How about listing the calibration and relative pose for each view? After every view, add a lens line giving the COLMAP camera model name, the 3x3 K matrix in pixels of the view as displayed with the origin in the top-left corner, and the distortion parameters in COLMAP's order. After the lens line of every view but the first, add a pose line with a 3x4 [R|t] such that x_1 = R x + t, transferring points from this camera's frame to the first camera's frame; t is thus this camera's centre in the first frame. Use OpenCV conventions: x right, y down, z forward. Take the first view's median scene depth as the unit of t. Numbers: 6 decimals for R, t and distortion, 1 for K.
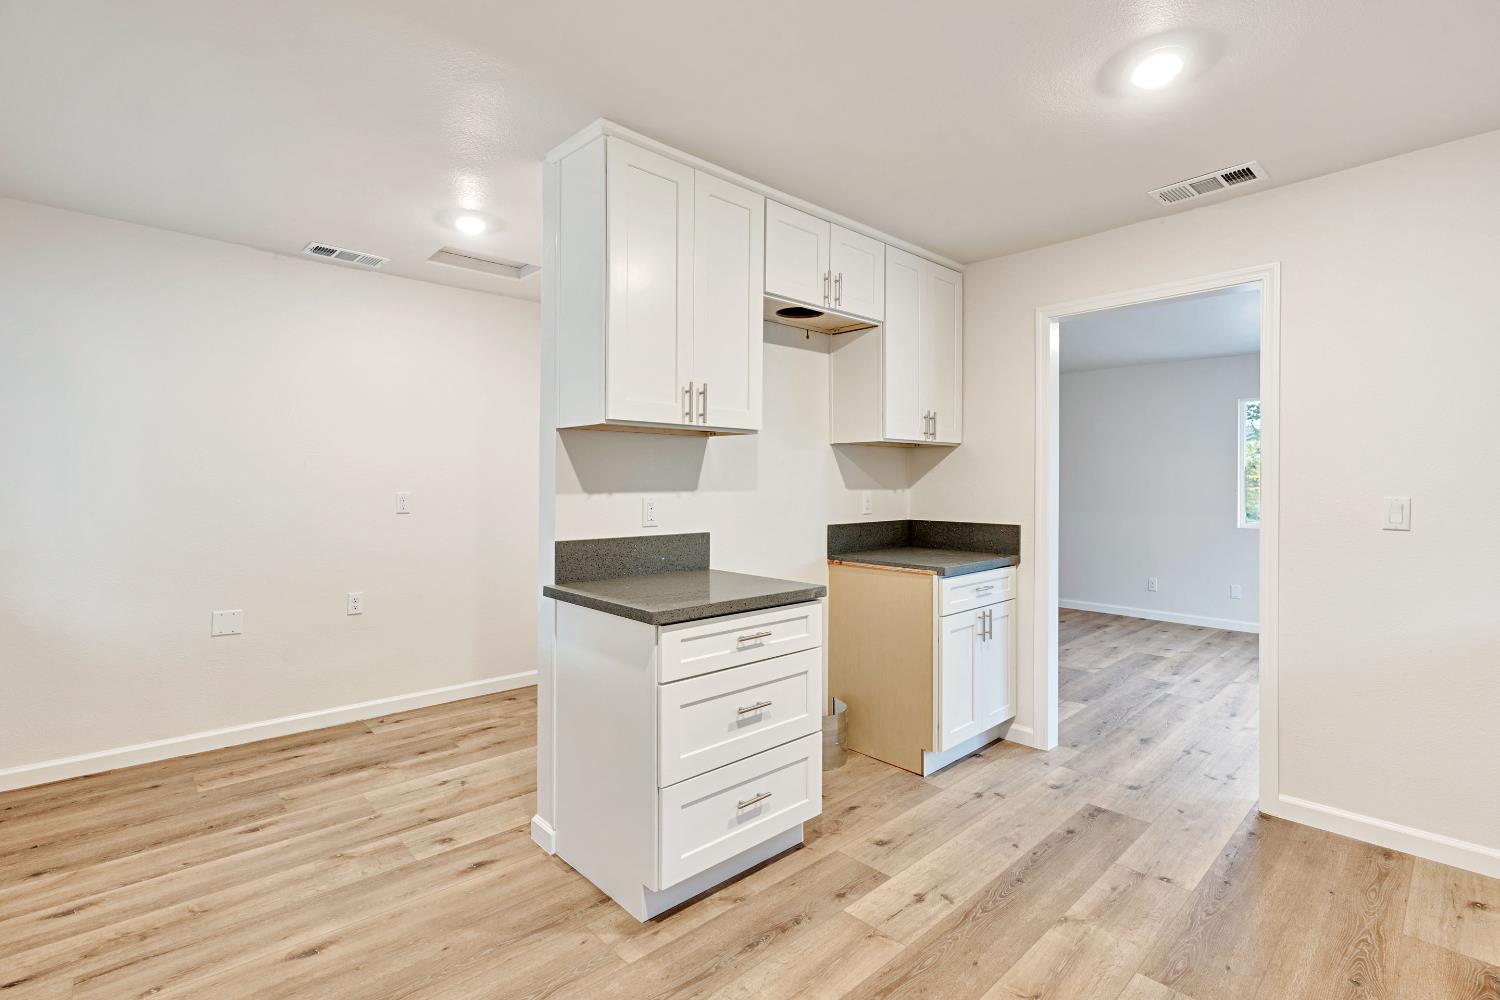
lens RADIAL K [[671.1, 0, 726.9], [0, 671.1, 476.7], [0, 0, 1]] dist [-0.005300, 0.001494]
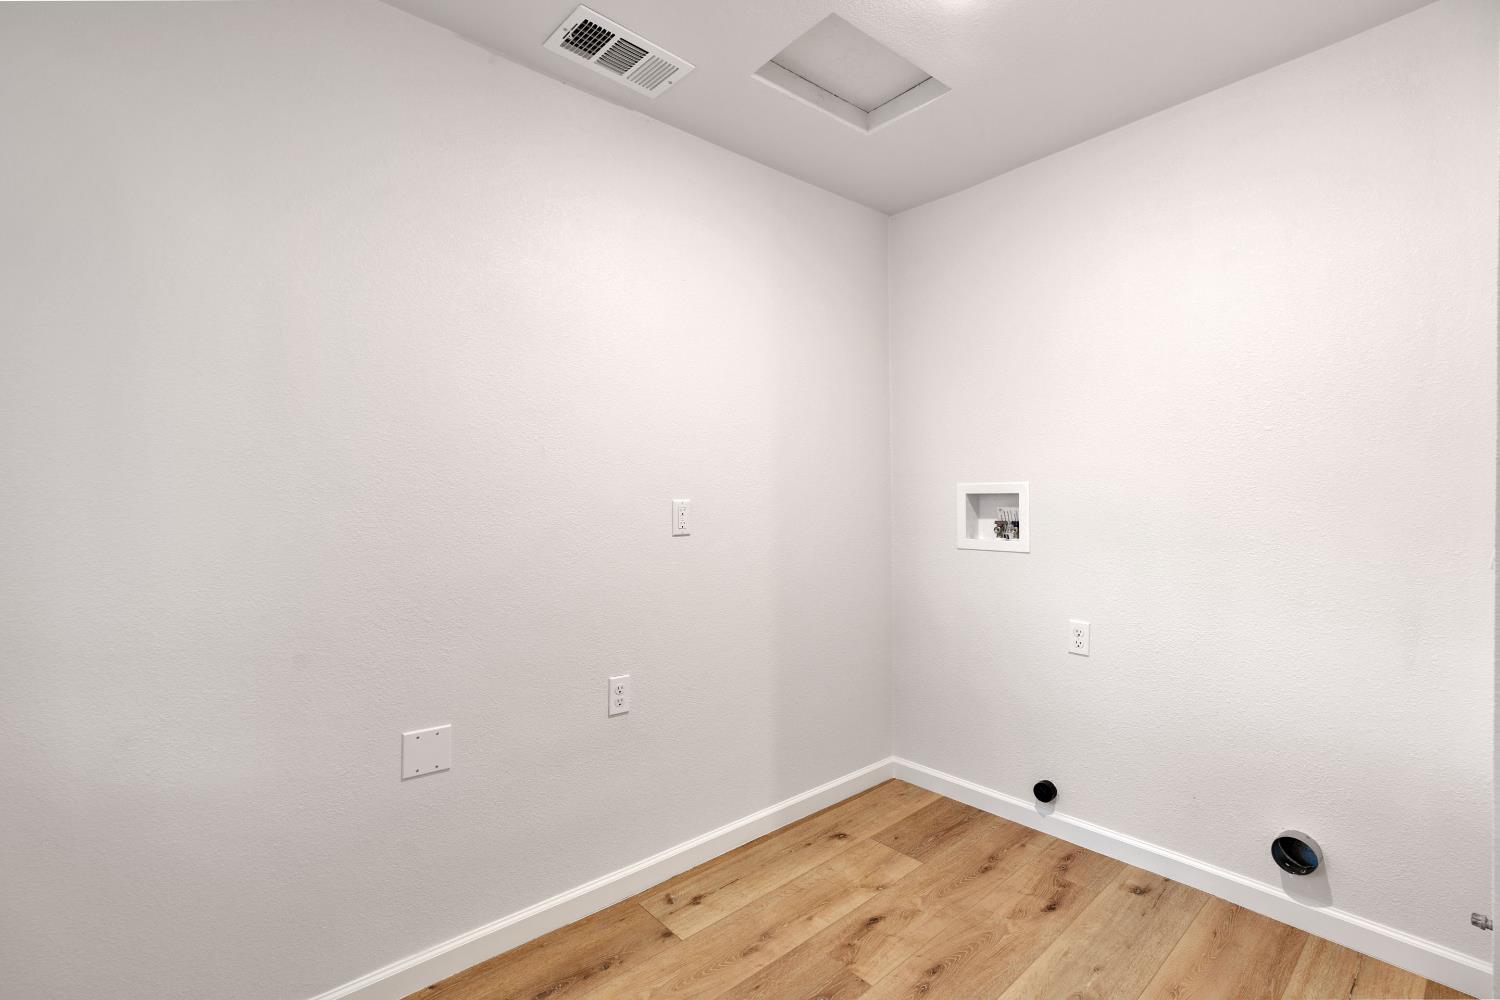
lens RADIAL K [[671.1, 0, 748.7], [0, 671.1, 495.5], [0, 0, 1]] dist [-0.005300, 0.001494]
pose [[0.999266, -0.017067, -0.034292, -0.427064], [0.017382, 0.999809, 0.008909, 0.016138], [0.034134, -0.009499, 0.999372, 0.439237]]
